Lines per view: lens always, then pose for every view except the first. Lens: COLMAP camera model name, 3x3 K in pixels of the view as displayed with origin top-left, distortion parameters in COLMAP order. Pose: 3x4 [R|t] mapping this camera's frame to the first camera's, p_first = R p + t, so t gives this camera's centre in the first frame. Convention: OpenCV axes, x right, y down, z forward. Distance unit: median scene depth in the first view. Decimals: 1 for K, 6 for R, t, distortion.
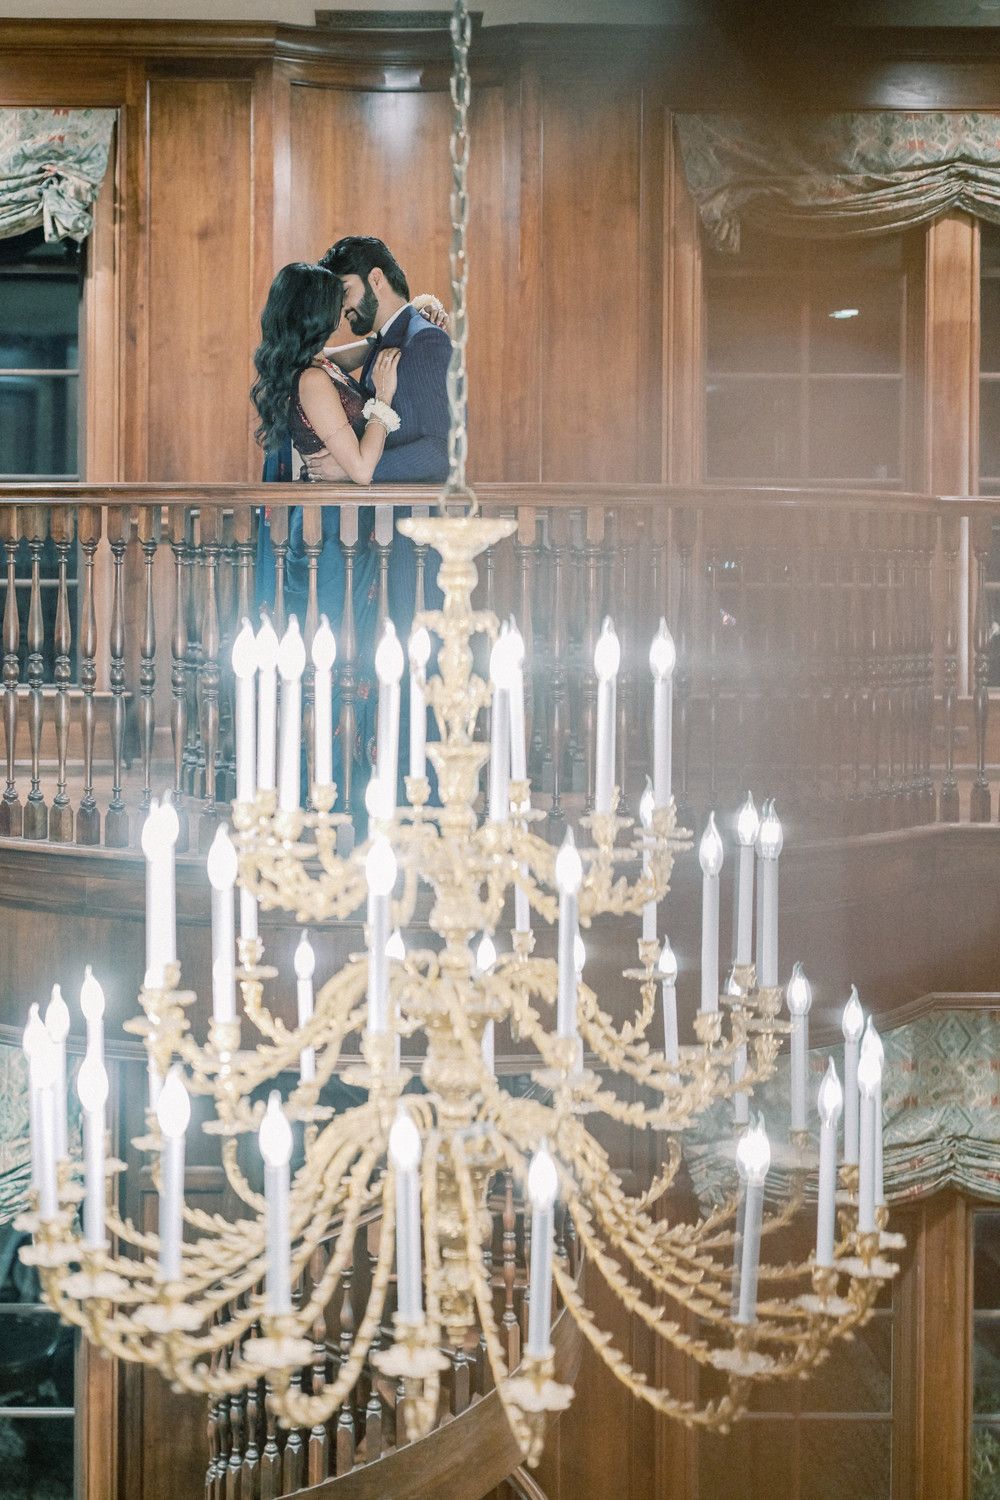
lens RADIAL K [[2242.4, 0, 454.1], [0, 2242.4, 583.3], [0, 0, 1]] dist [0.005120, 0.005268]
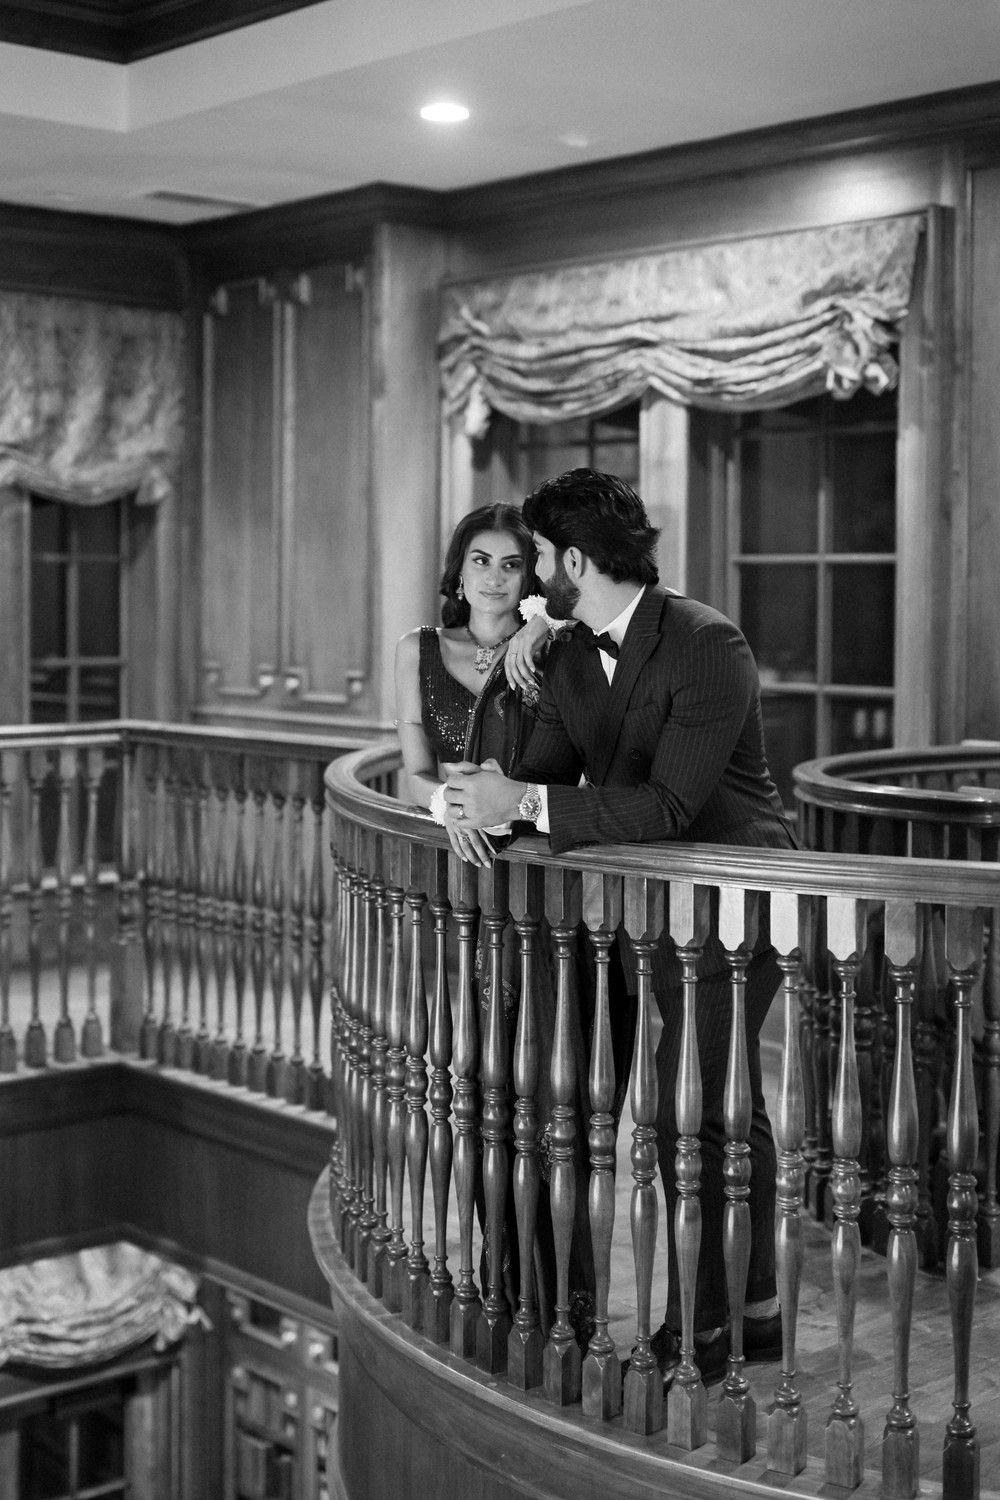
lens RADIAL K [[2228.6, 0, 462.1], [0, 2228.6, 603.5], [0, 0, 1]] dist [-0.008750, 0.067053]
pose [[0.641469, 0.010121, -0.767082, 0.328321], [-0.002762, 0.999937, 0.010884, -0.088255], [0.767144, -0.004863, 0.641456, 0.398894]]
